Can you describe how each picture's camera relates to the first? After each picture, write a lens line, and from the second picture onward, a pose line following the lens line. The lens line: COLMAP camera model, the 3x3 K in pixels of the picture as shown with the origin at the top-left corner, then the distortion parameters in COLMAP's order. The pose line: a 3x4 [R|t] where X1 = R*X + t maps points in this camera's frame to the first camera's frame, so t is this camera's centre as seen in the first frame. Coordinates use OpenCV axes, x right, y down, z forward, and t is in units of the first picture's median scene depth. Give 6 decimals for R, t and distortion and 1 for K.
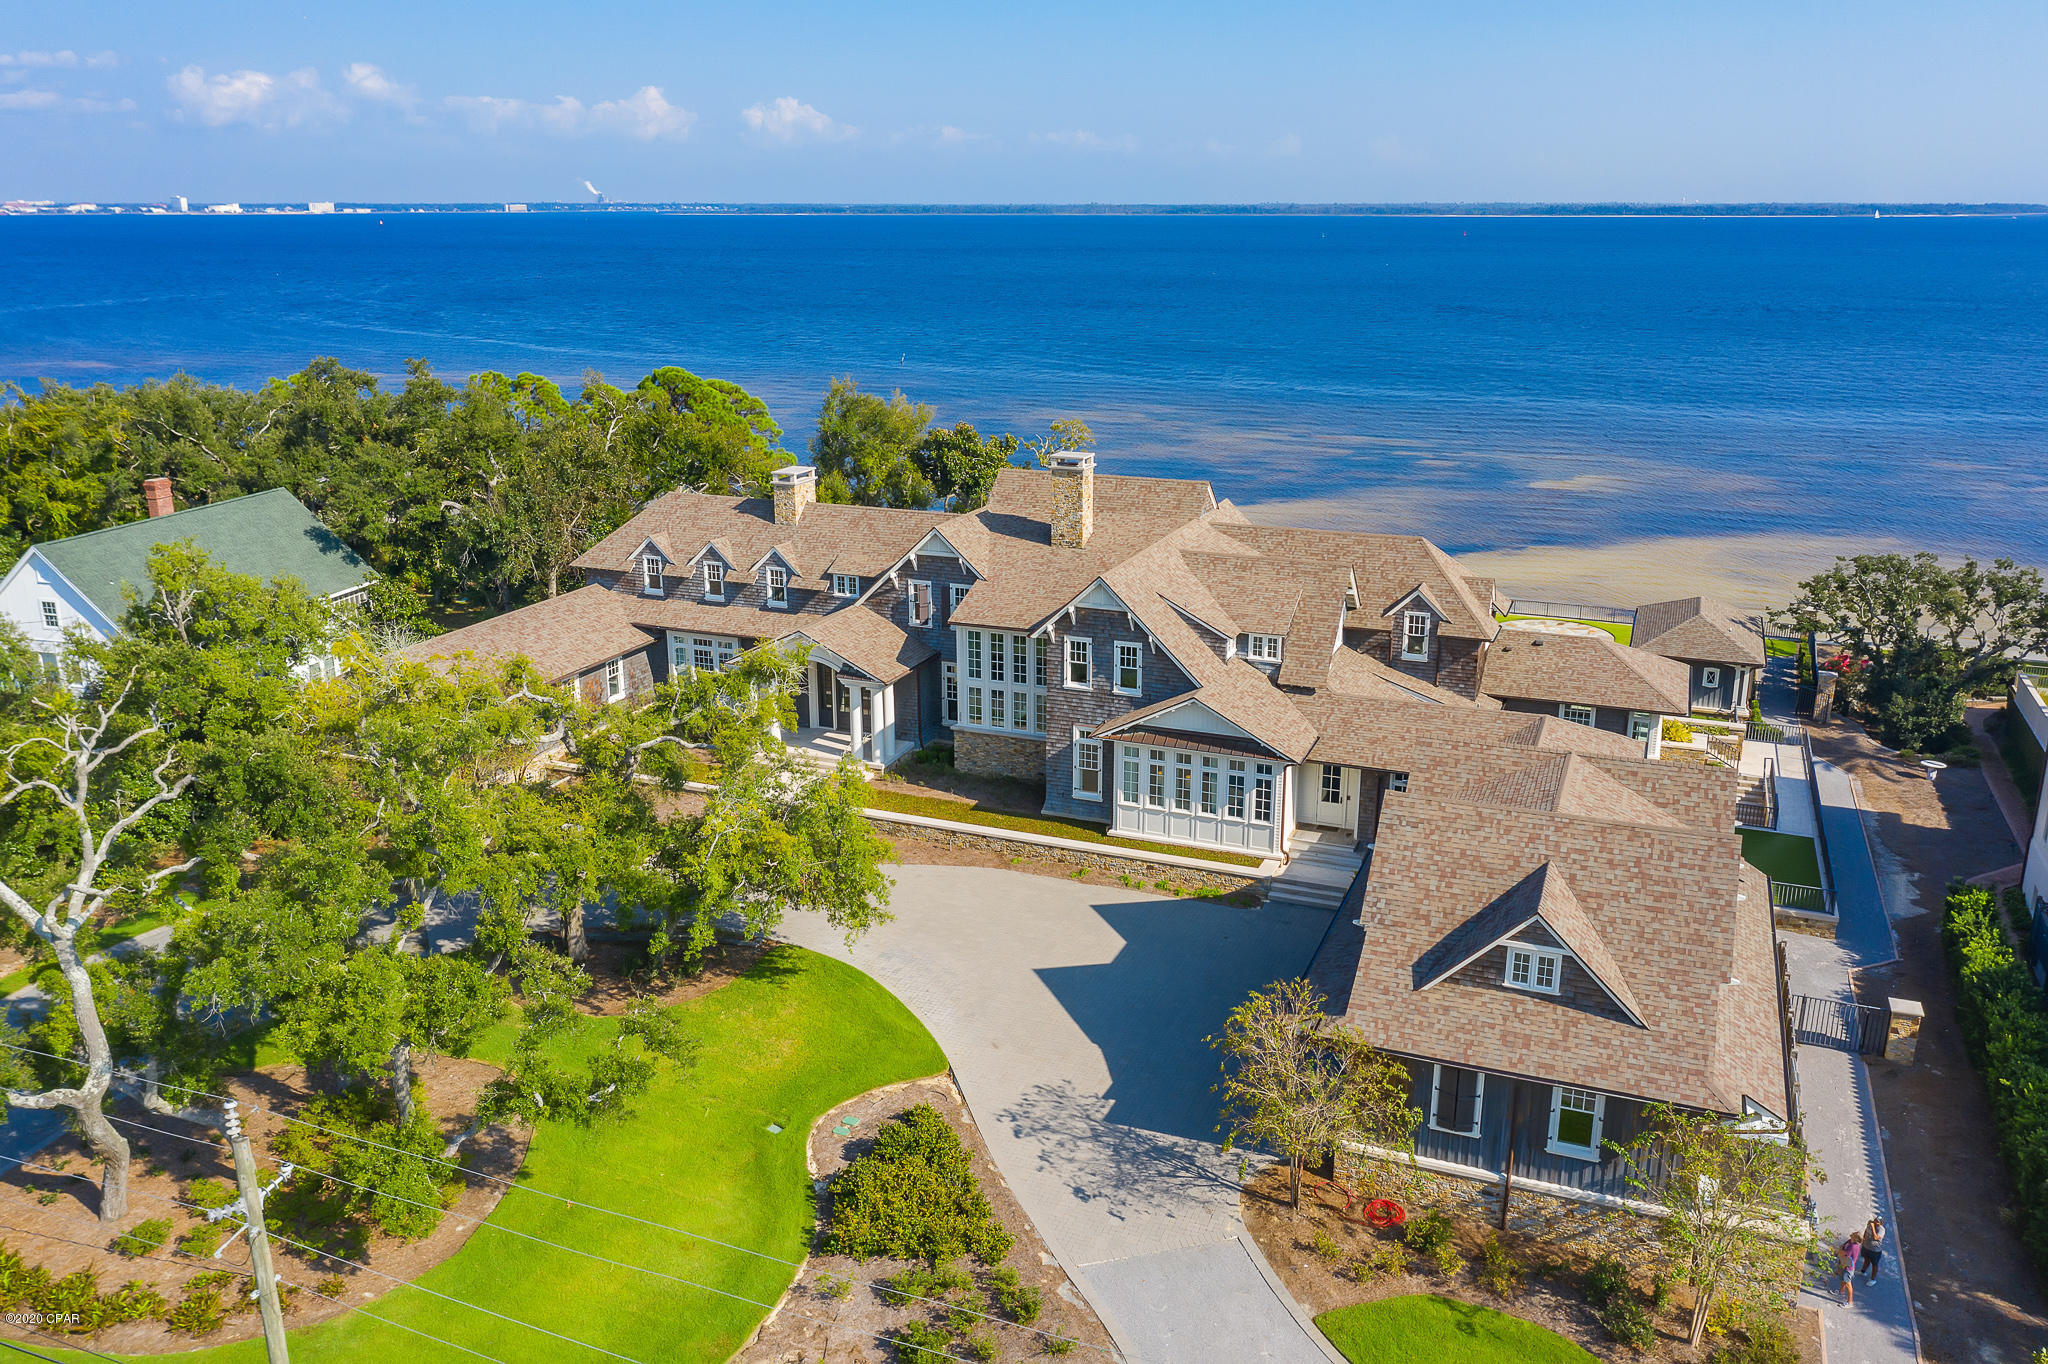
lens RADIAL K [[1613.6, 0, 1028.4], [0, 1613.6, 671.6], [0, 0, 1]] dist [-0.006430, 0.008561]
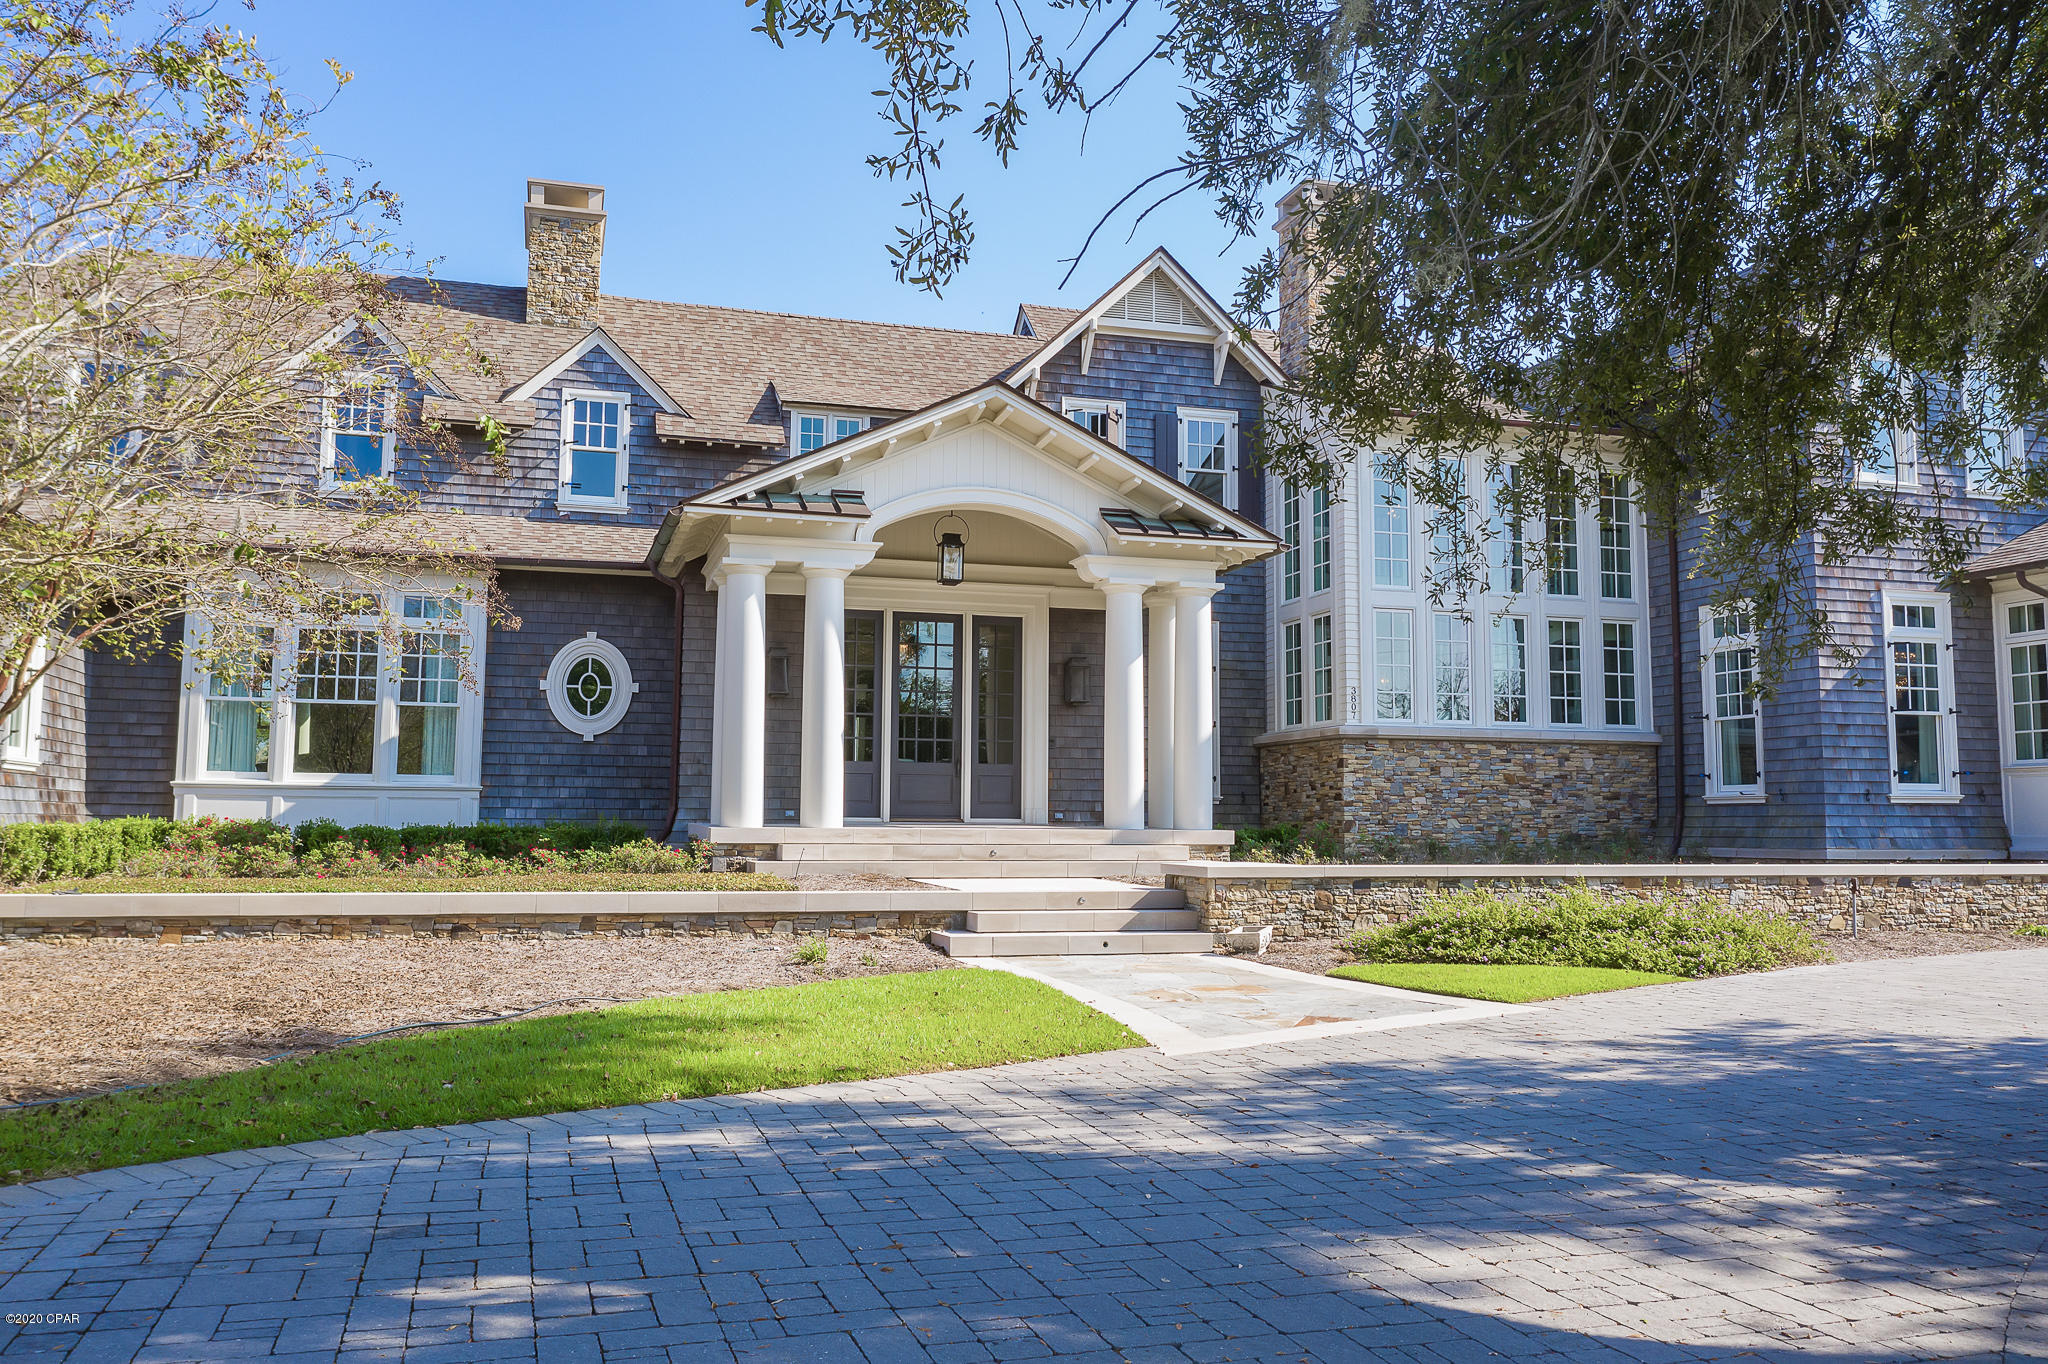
lens RADIAL K [[1613.6, 0, 1028.4], [0, 1613.6, 671.6], [0, 0, 1]] dist [-0.006430, 0.008561]
pose [[0.775894, 0.066510, 0.627347, -0.343509], [0.168828, 0.936265, -0.308065, 0.127875], [-0.607853, 0.344940, 0.715214, 0.844747]]
